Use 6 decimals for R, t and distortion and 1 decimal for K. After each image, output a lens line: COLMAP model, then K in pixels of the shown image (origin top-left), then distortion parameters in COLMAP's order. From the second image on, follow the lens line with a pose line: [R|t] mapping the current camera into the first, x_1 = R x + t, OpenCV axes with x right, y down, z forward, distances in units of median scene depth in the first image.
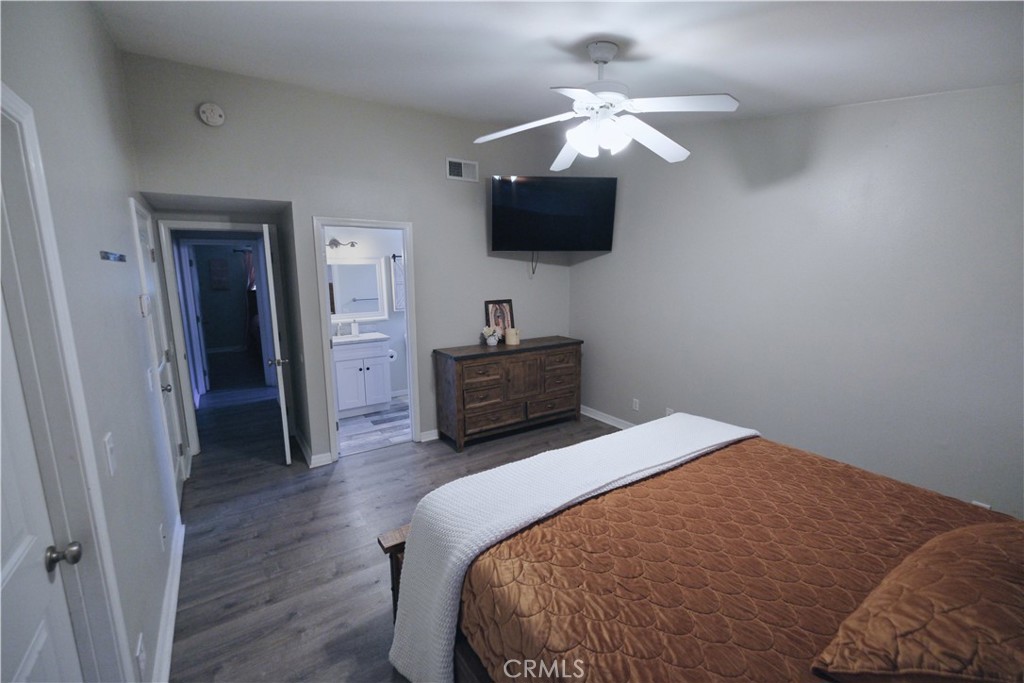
lens RADIAL K [[442.8, 0, 512.0], [0, 442.8, 341.5], [0, 0, 1]] dist [-0.003335, -0.000442]
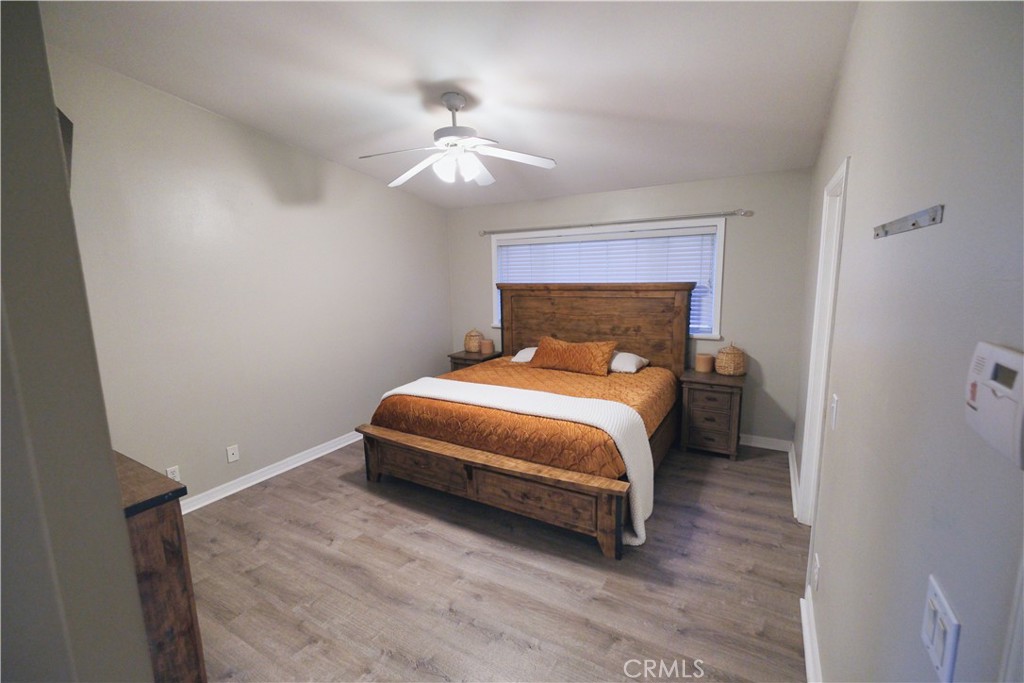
lens RADIAL K [[442.8, 0, 512.0], [0, 442.8, 341.5], [0, 0, 1]] dist [-0.003335, -0.000442]
pose [[-0.440542, -0.126976, 0.888707, -1.109431], [0.180294, 0.957263, 0.226144, -0.244886], [-0.879441, 0.259854, -0.398822, 1.555993]]
